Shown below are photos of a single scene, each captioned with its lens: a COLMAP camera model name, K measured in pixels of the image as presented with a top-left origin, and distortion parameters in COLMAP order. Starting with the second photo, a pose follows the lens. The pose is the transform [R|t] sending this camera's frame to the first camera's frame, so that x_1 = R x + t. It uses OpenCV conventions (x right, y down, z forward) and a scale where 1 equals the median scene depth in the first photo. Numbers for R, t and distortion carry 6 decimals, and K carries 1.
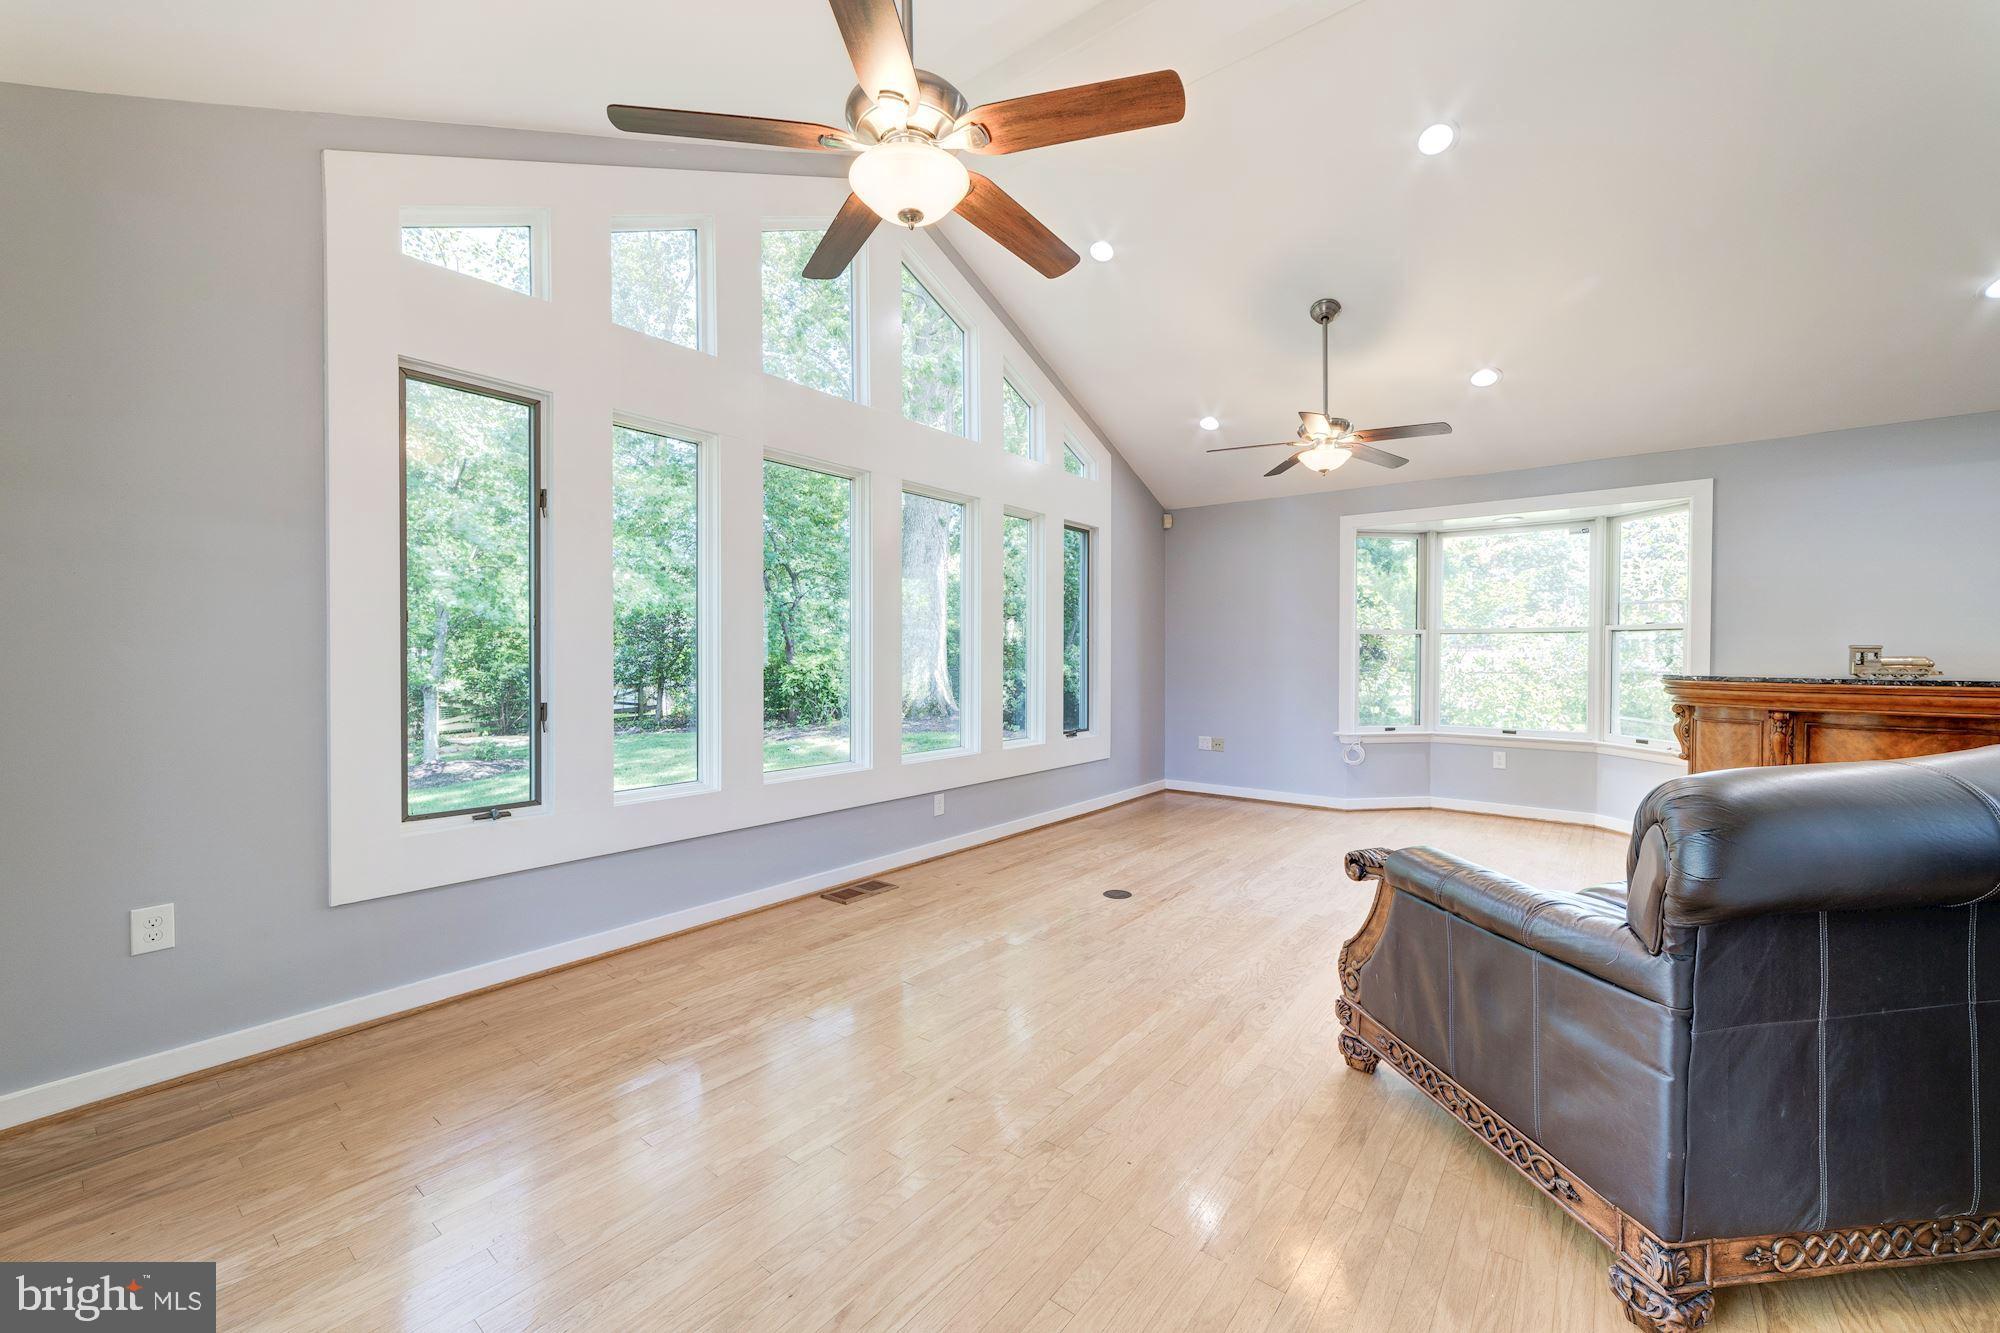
lens RADIAL K [[775.8, 0, 1018.0], [0, 775.8, 669.3], [0, 0, 1]] dist [-0.007958, 0.003840]
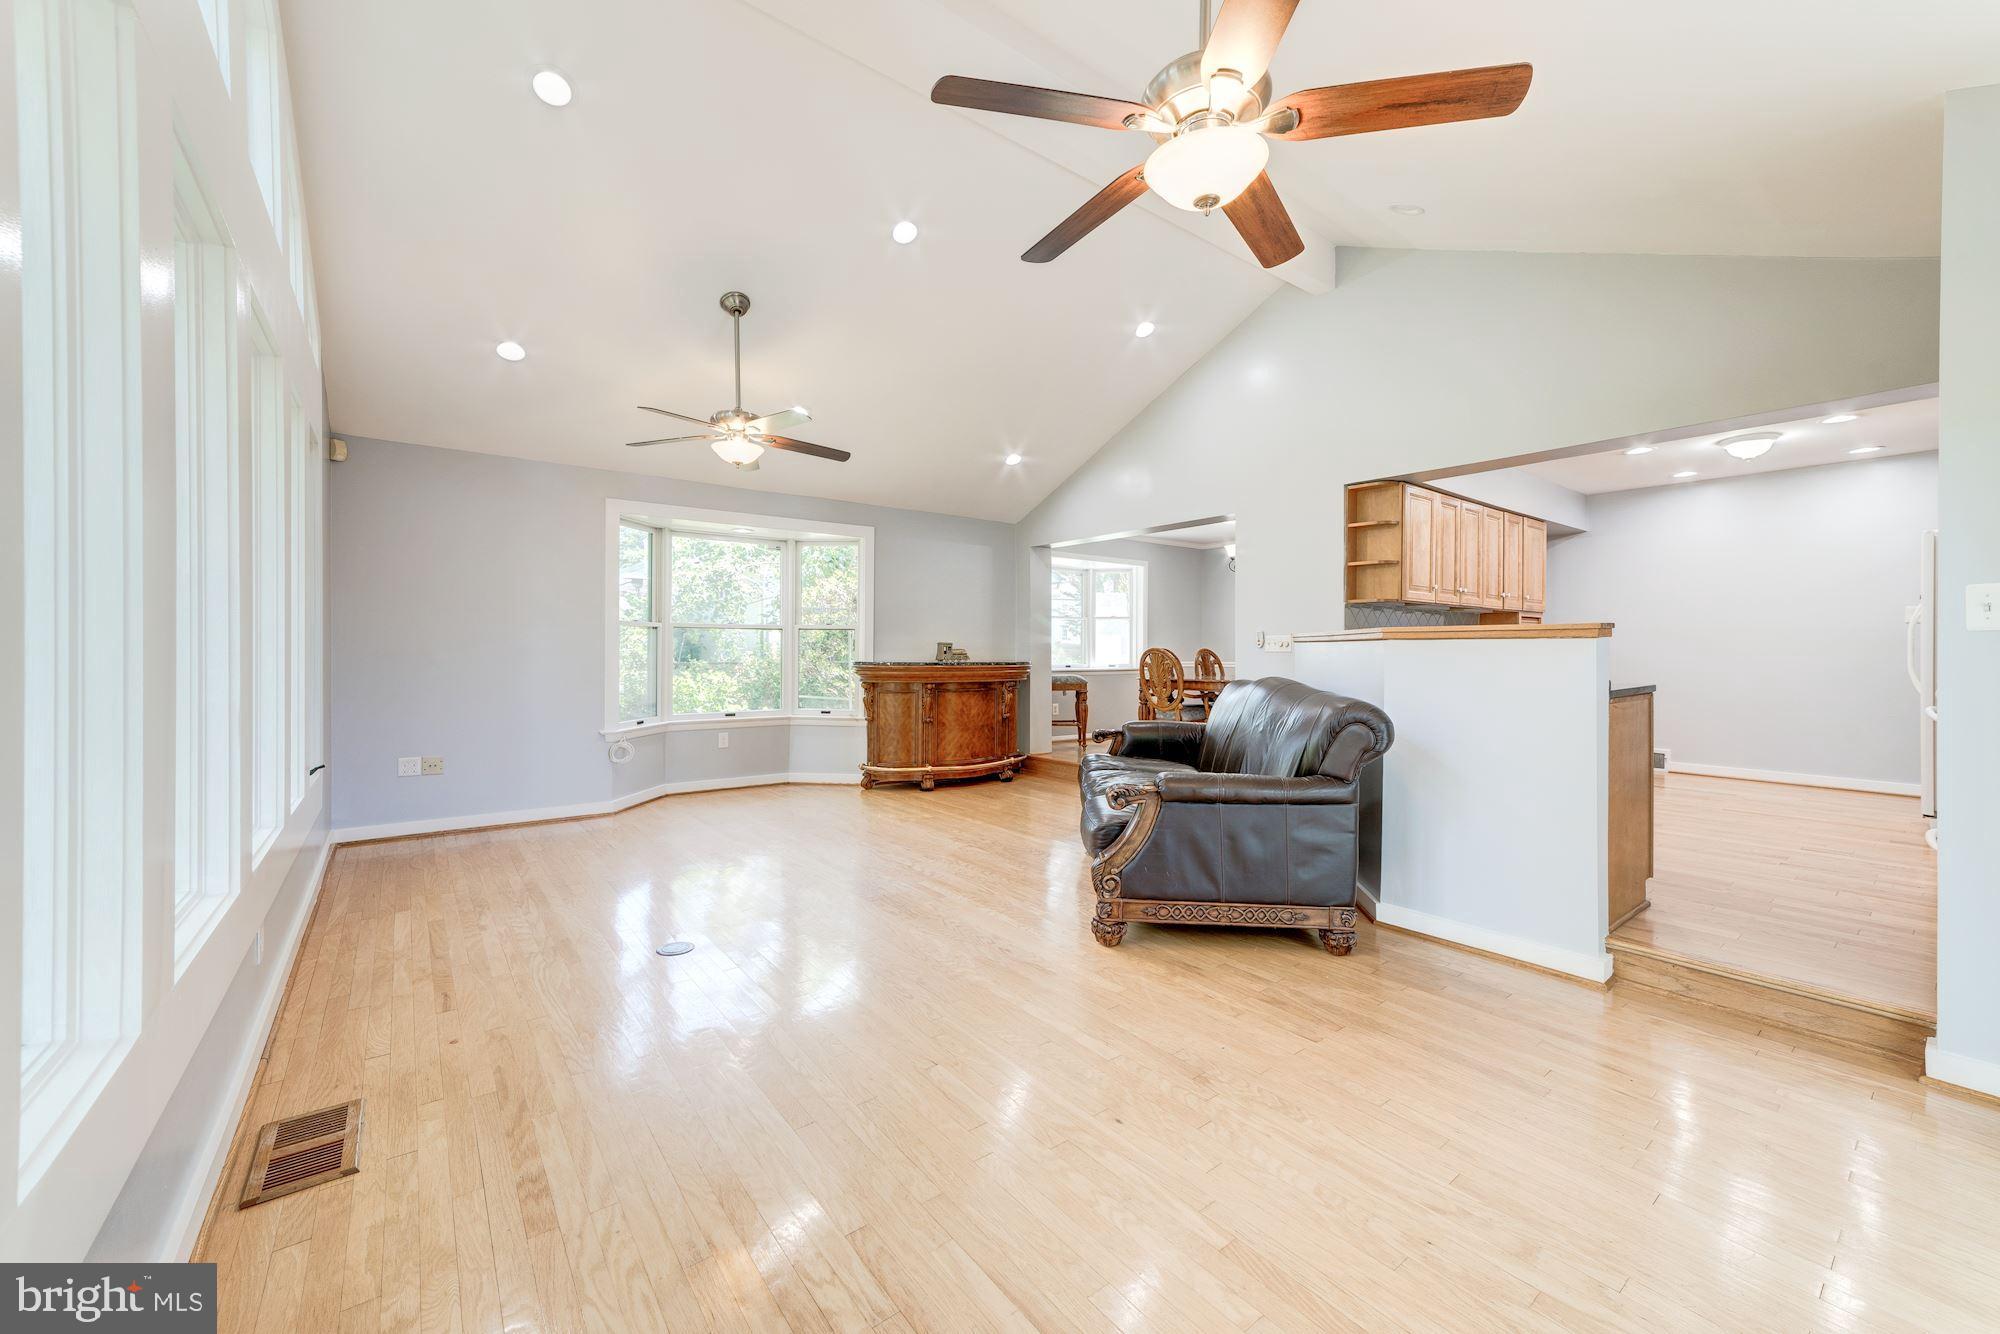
lens RADIAL K [[775.8, 0, 990.8], [0, 775.8, 659.7], [0, 0, 1]] dist [-0.007958, 0.003840]
pose [[0.269230, -0.014145, 0.962972, -0.461997], [0.015348, 0.999828, 0.010396, -0.008156], [-0.962954, 0.011981, 0.269400, 0.399417]]
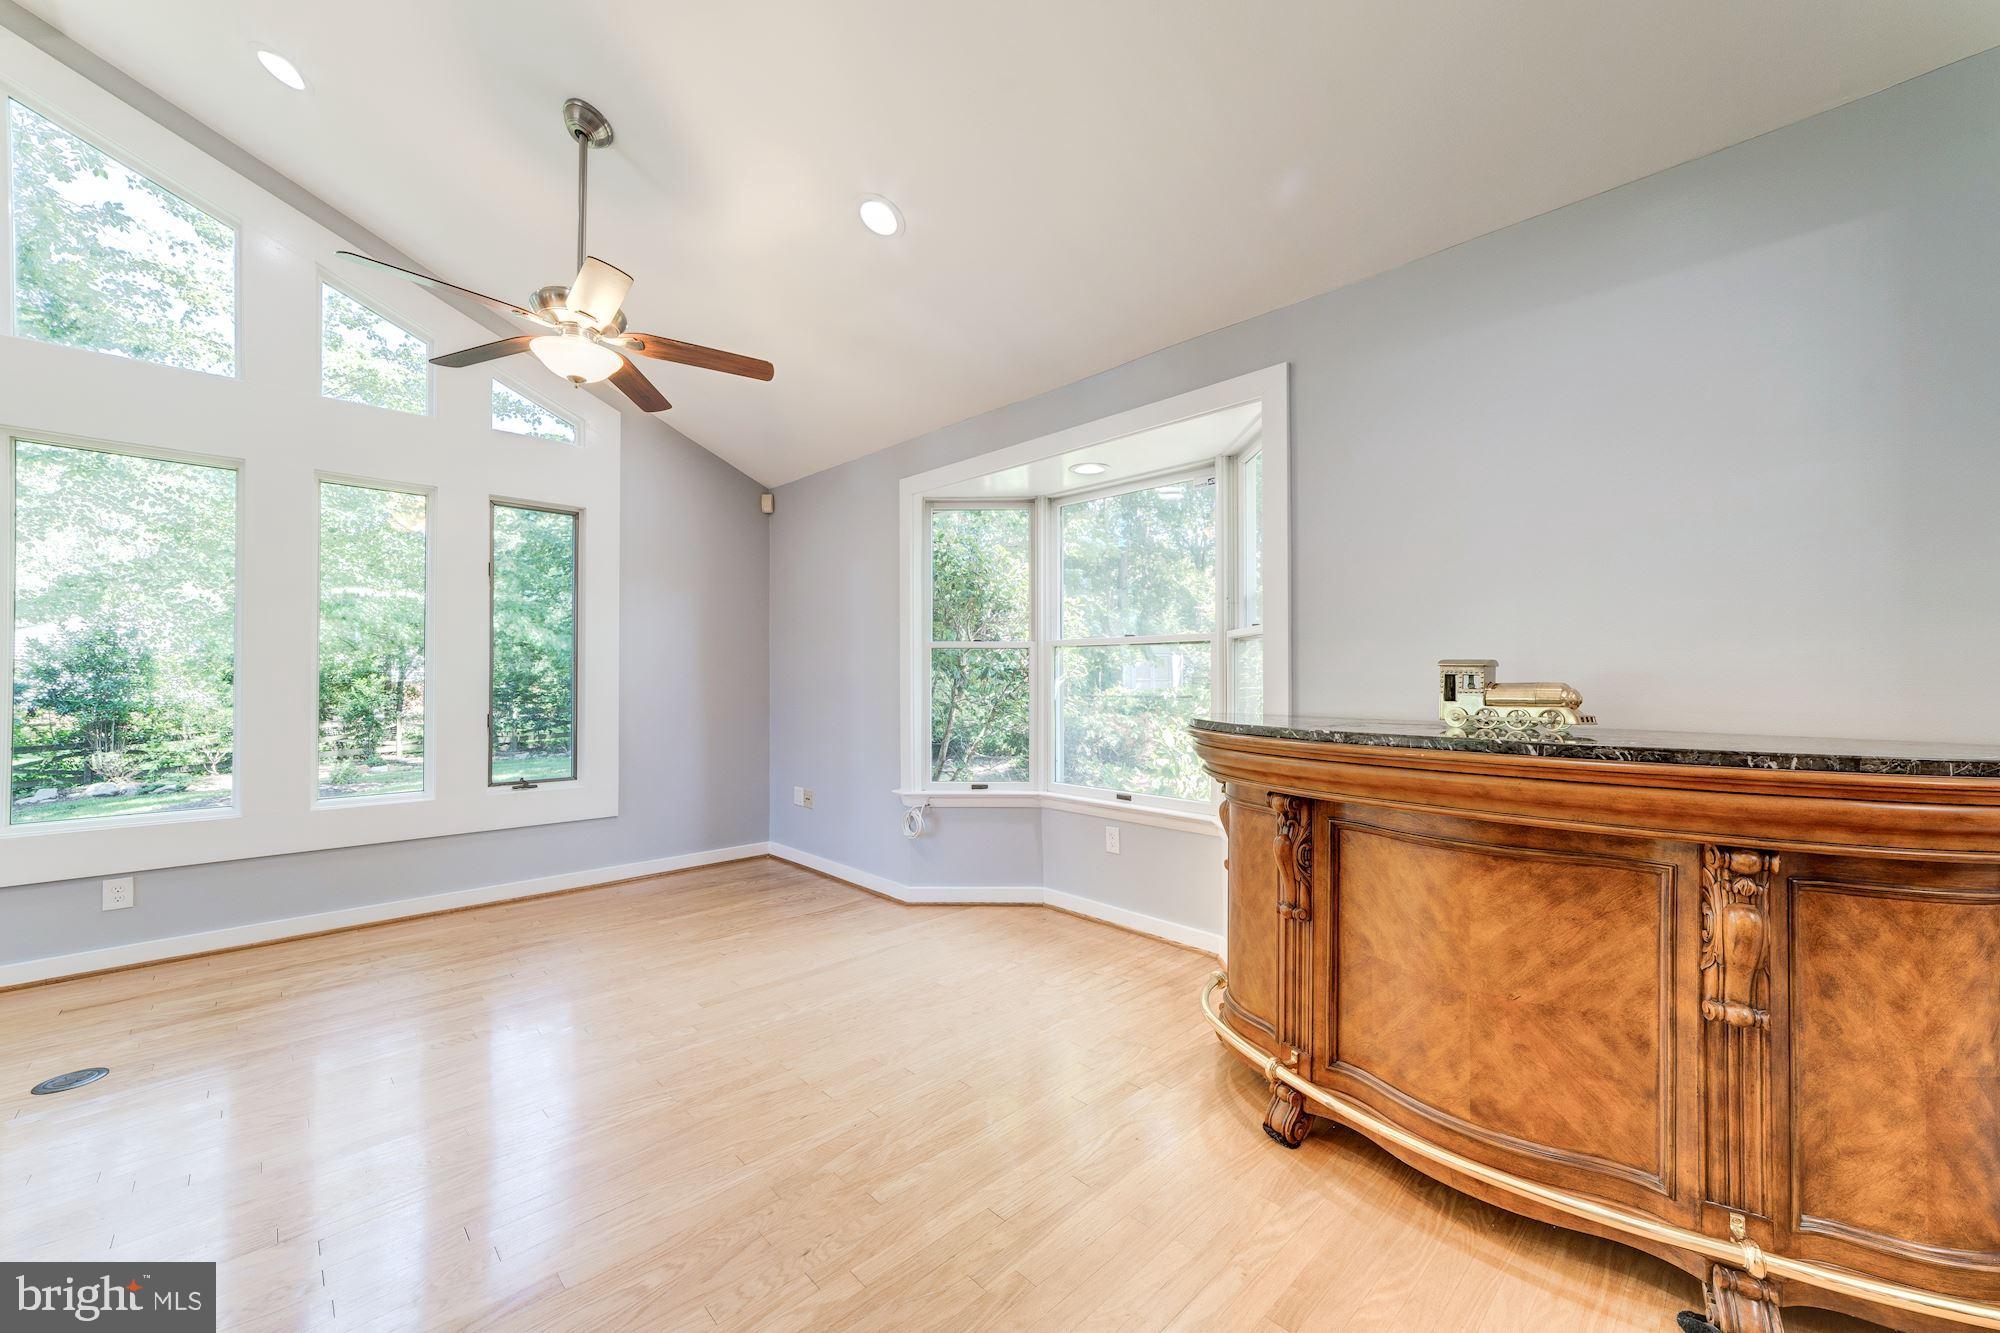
lens RADIAL K [[775.8, 0, 998.6], [0, 775.8, 674.3], [0, 0, 1]] dist [-0.007958, 0.003840]
pose [[0.989377, -0.000822, -0.145369, 0.787745], [-0.002019, 0.999810, -0.019397, -0.011264], [0.145357, 0.019485, 0.989187, 0.428181]]
